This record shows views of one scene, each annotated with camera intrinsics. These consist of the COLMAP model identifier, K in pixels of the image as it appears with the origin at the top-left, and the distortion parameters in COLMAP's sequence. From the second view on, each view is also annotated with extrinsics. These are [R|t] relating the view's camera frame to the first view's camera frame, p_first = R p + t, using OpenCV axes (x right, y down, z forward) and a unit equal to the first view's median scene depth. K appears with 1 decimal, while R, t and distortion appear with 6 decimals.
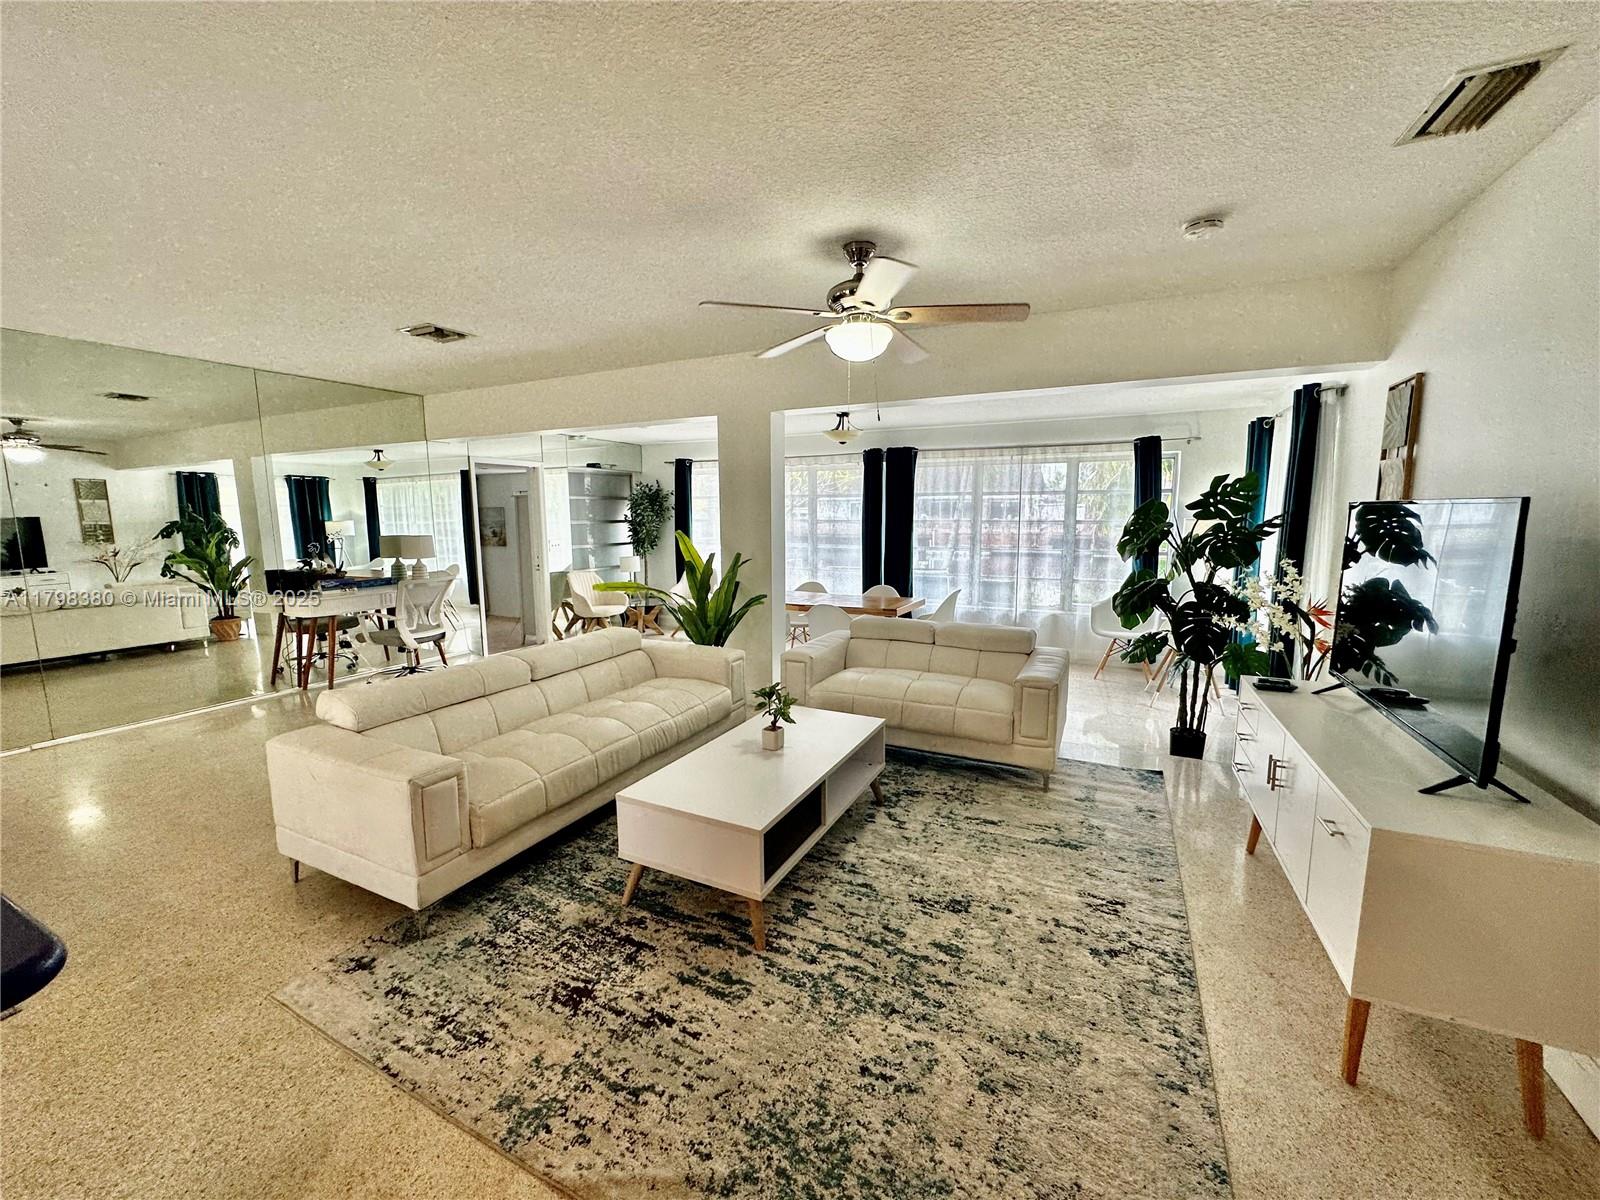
lens RADIAL K [[639.9, 0, 799.1], [0, 639.9, 600.2], [0, 0, 1]] dist [-0.001821, 0.000469]
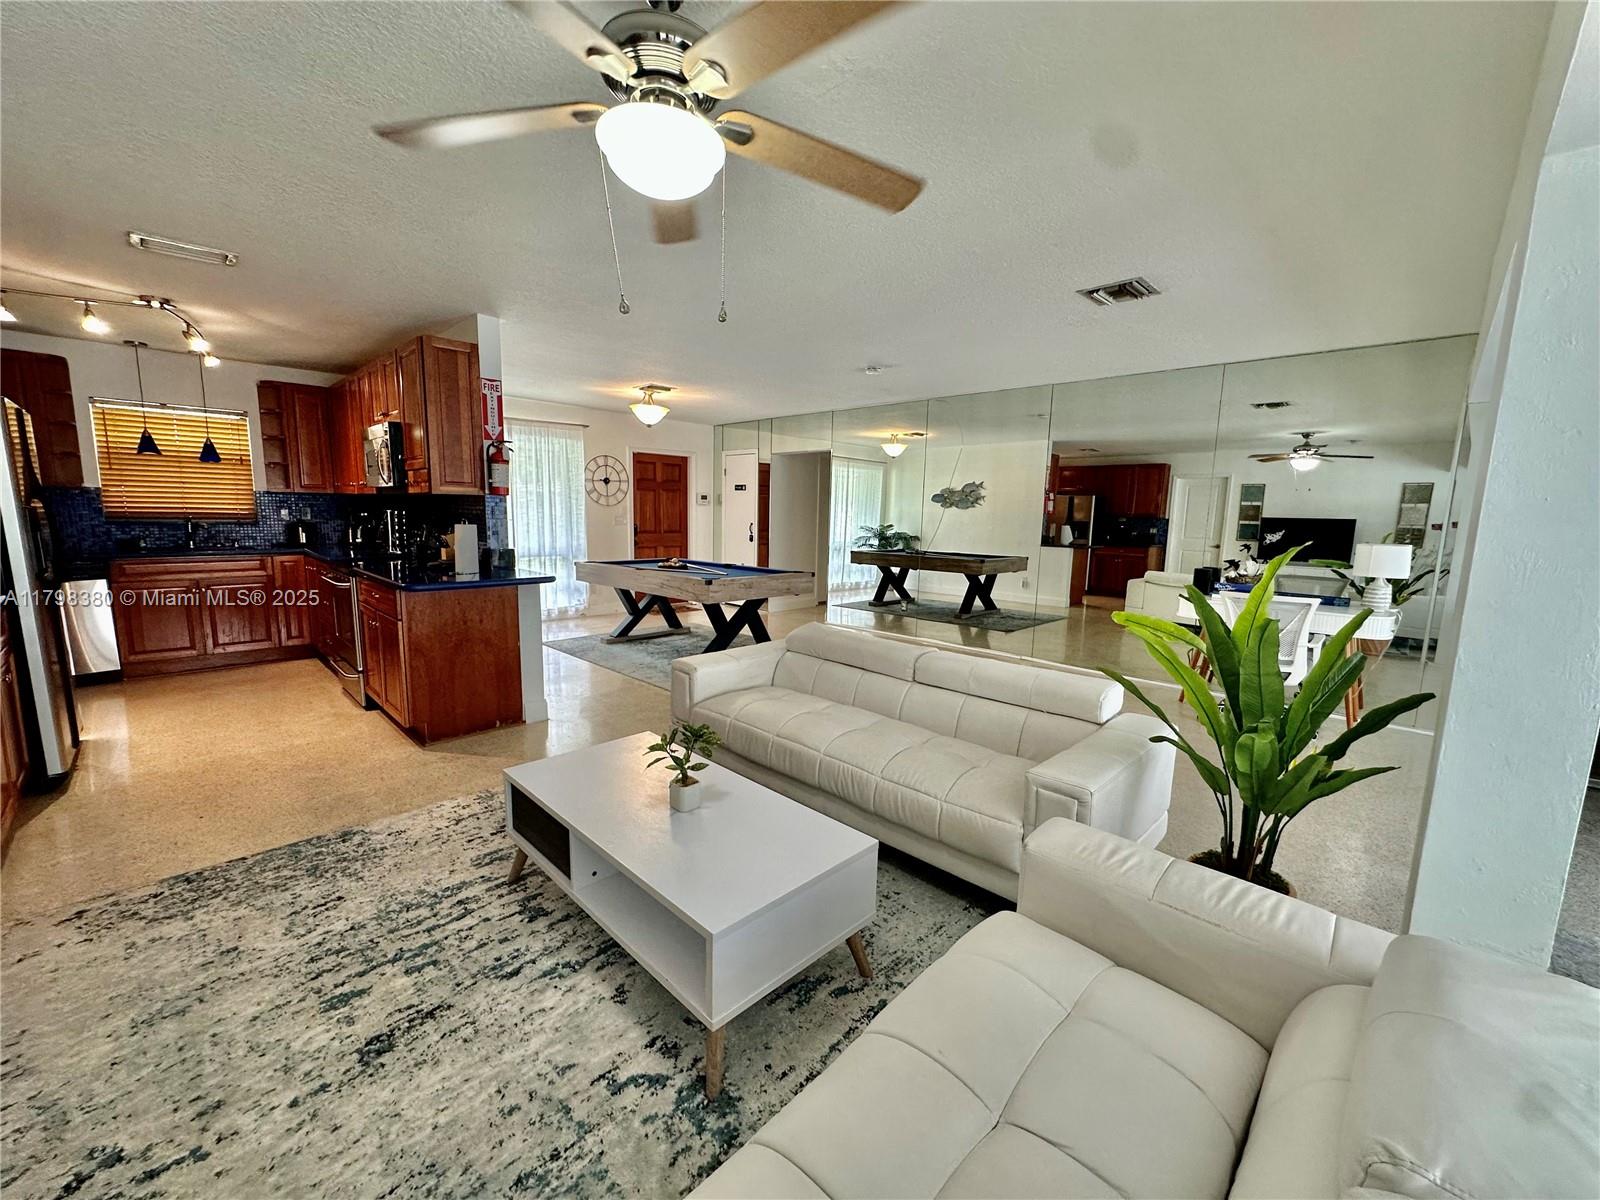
lens RADIAL K [[639.9, 0, 799.1], [0, 639.9, 600.2], [0, 0, 1]] dist [-0.001821, 0.000469]
pose [[-0.315772, 0.131006, -0.939747, 0.738230], [-0.148216, 0.971454, 0.185229, -0.199308], [0.937187, 0.197776, -0.287341, 1.637869]]
